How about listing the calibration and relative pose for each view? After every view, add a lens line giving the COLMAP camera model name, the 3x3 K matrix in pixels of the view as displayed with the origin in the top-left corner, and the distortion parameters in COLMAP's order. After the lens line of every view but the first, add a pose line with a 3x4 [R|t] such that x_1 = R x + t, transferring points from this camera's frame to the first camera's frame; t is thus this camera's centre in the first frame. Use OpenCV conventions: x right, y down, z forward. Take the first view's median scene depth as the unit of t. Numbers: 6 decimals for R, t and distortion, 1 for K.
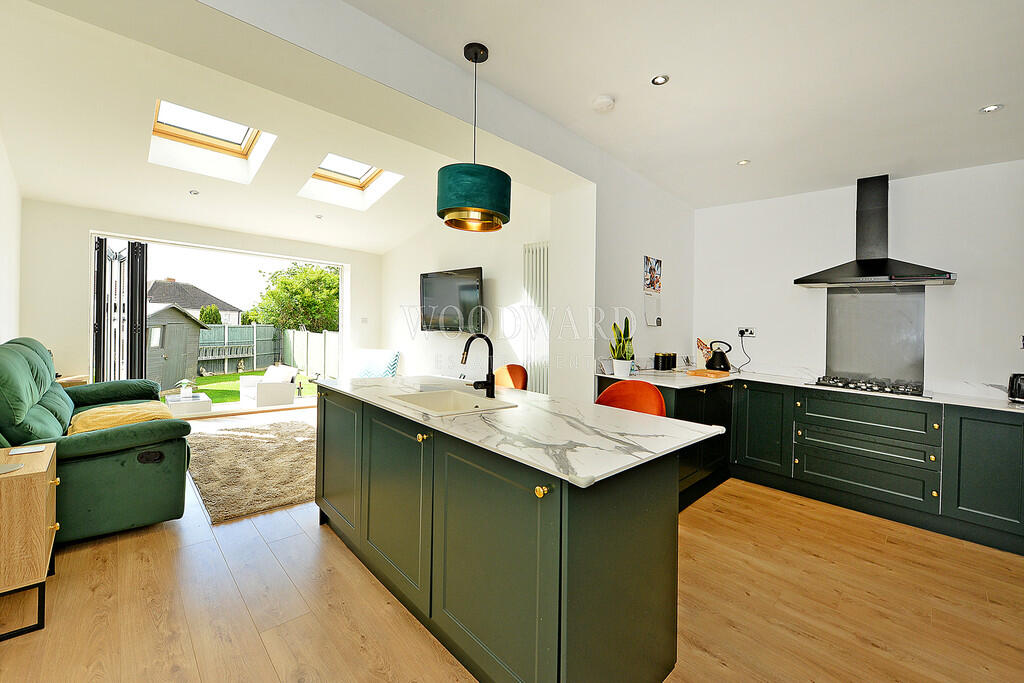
lens RADIAL K [[419.5, 0, 519.8], [0, 419.5, 337.9], [0, 0, 1]] dist [-0.001372, -0.000395]
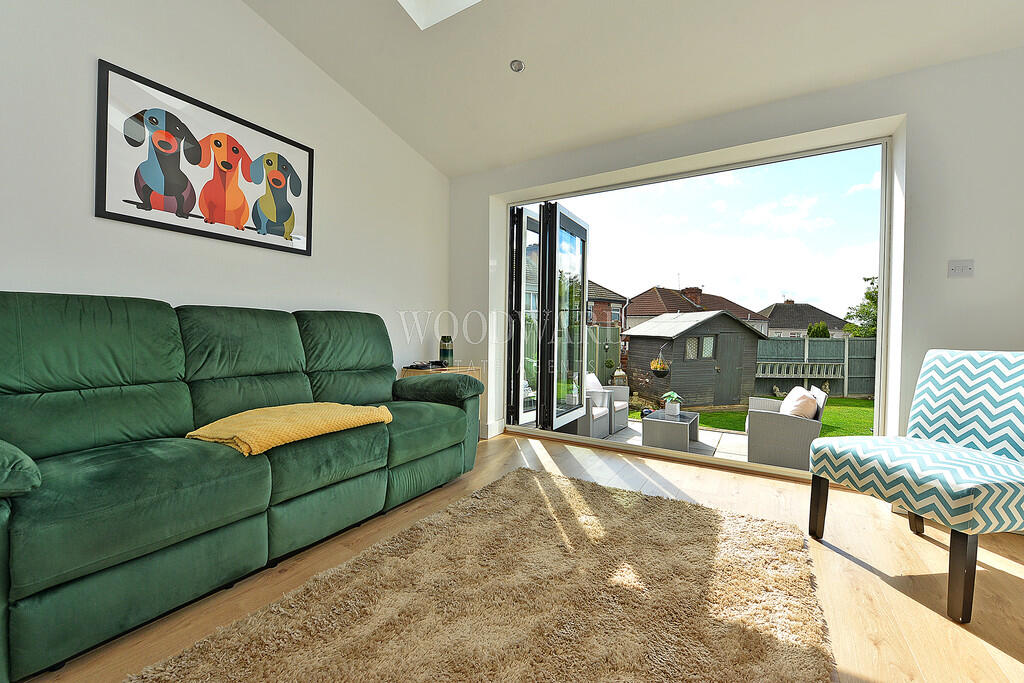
lens RADIAL K [[419.5, 0, 519.8], [0, 419.5, 337.9], [0, 0, 1]] dist [-0.001372, -0.000395]
pose [[0.271666, -0.025341, -0.962058, -0.054477], [-0.032148, 0.998856, -0.035388, 0.016074], [0.961854, 0.040542, 0.270541, 0.222801]]
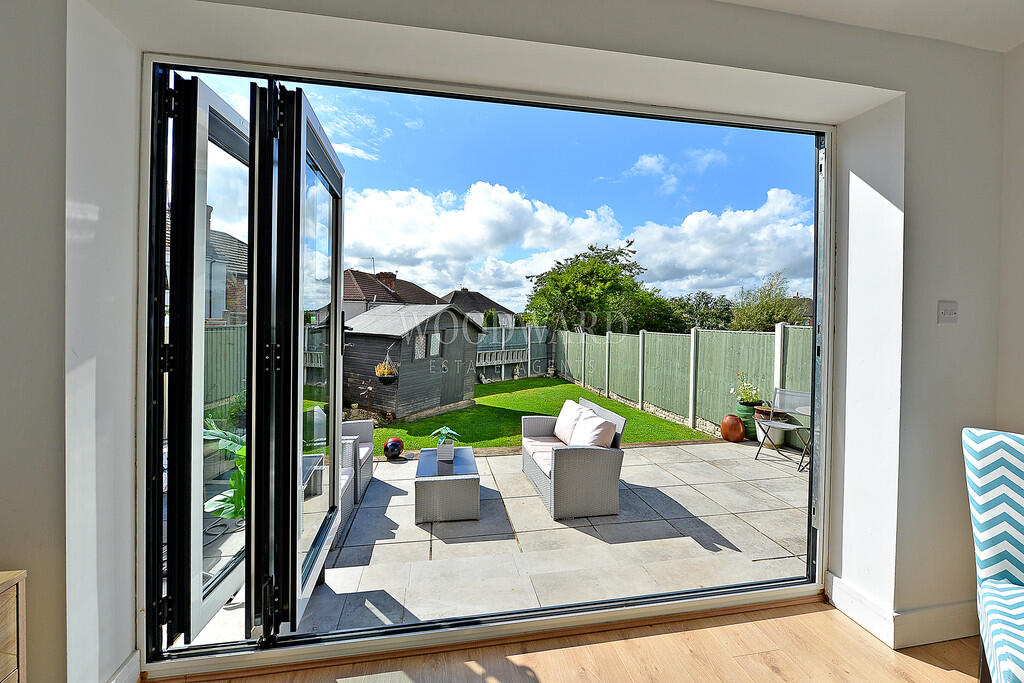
lens RADIAL K [[410.3, 0, 511.8], [0, 410.3, 316.9], [0, 0, 1]] dist [-0.001770, -0.000220]
pose [[0.831671, -0.034370, -0.554203, -0.176661], [0.009012, 0.998787, -0.048417, -0.010026], [0.555195, 0.035273, 0.830972, 0.251784]]
